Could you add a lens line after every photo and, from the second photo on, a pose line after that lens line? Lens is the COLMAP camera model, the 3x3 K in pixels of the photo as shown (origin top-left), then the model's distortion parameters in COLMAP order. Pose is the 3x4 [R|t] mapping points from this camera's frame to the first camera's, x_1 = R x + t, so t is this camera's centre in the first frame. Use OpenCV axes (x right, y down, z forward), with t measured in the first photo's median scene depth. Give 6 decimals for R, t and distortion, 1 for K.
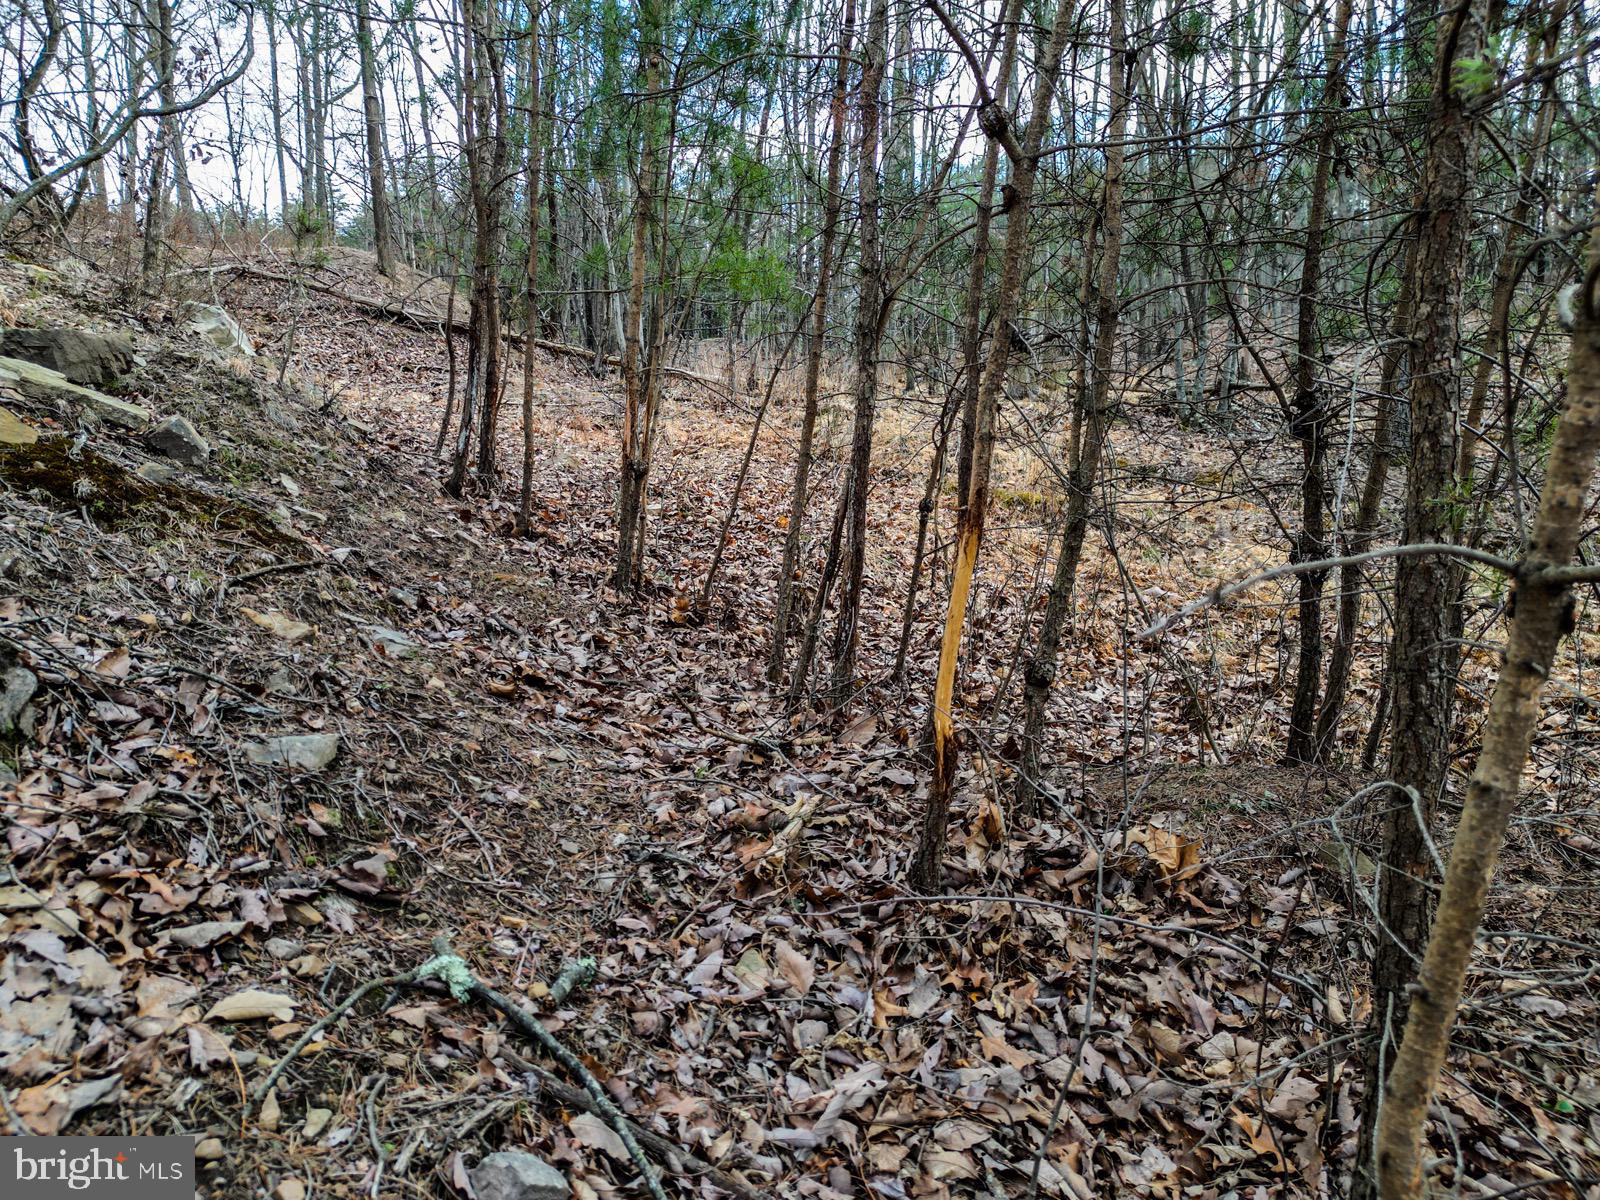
lens RADIAL K [[1004.2, 0, 800.0], [0, 1004.2, 600.0], [0, 0, 1]] dist [0.039613, -0.002577]
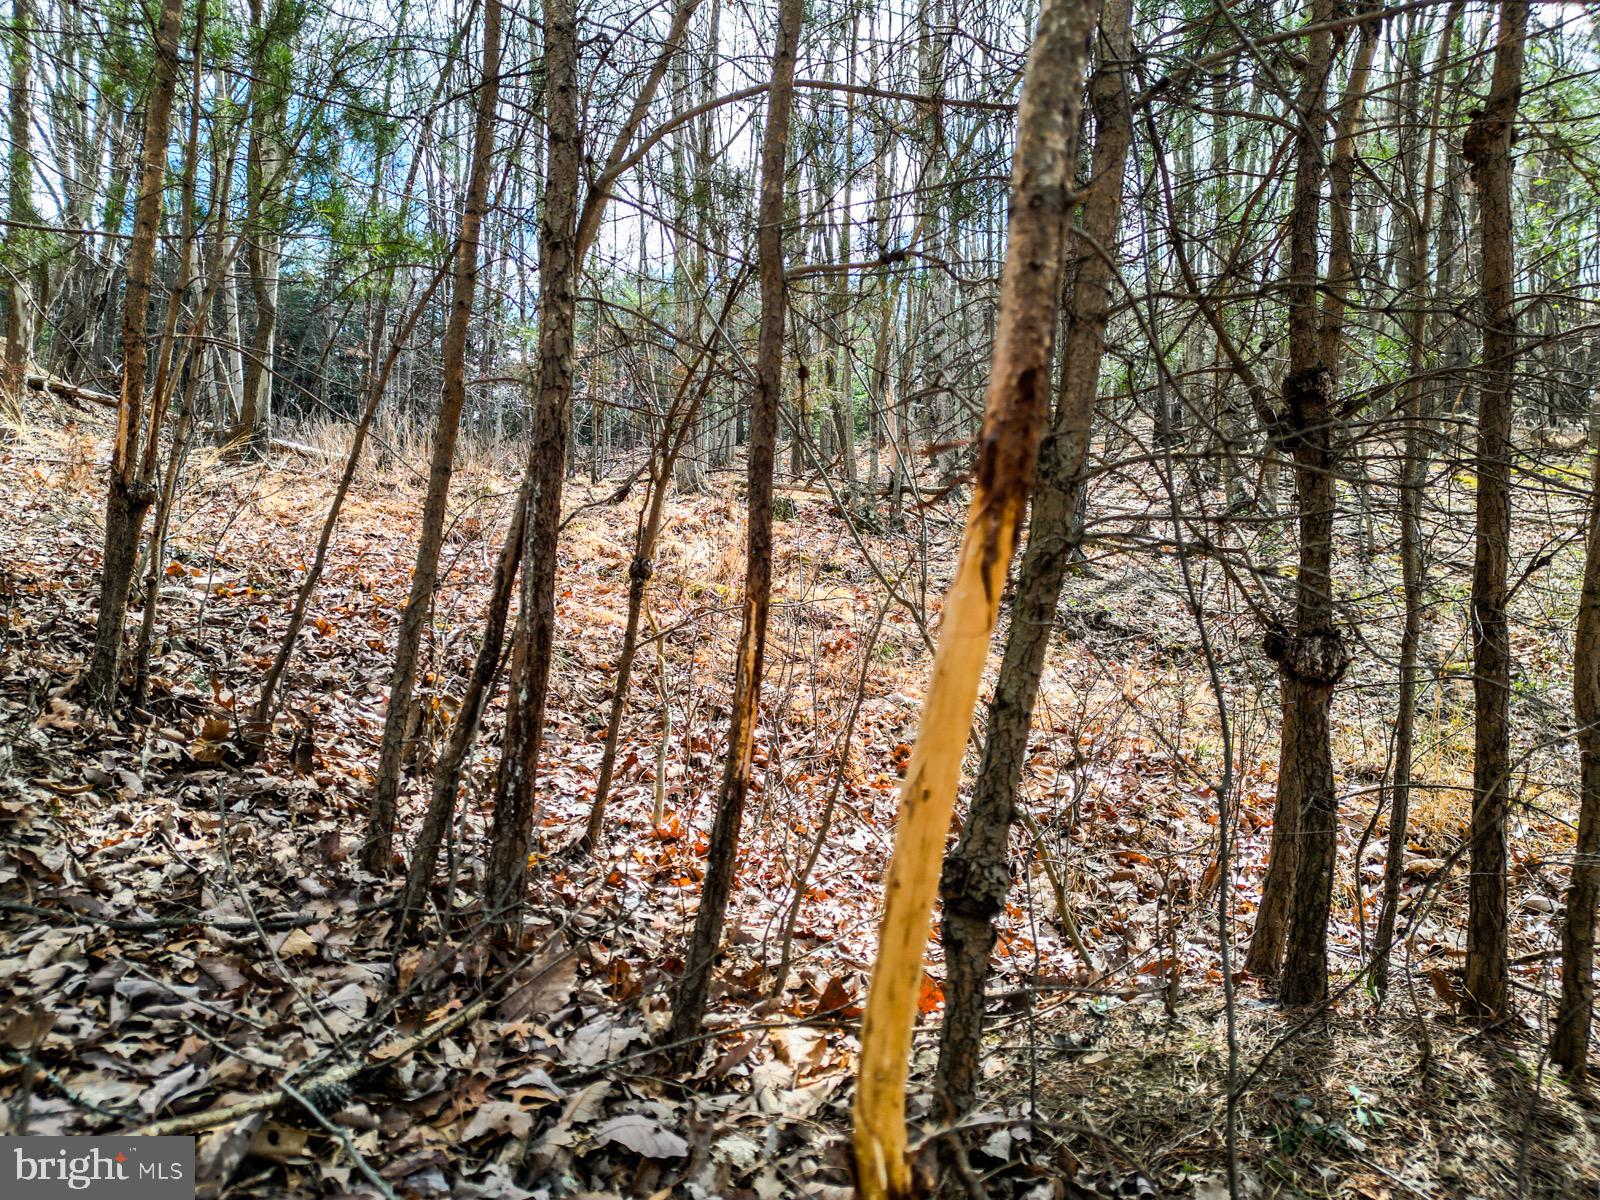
lens RADIAL K [[1004.2, 0, 800.0], [0, 1004.2, 600.0], [0, 0, 1]] dist [0.039613, -0.002577]
pose [[0.941864, 0.025517, 0.335024, 0.003748], [0.009733, 0.994622, -0.103117, -0.005947], [-0.335854, 0.100383, 0.936550, 0.326874]]
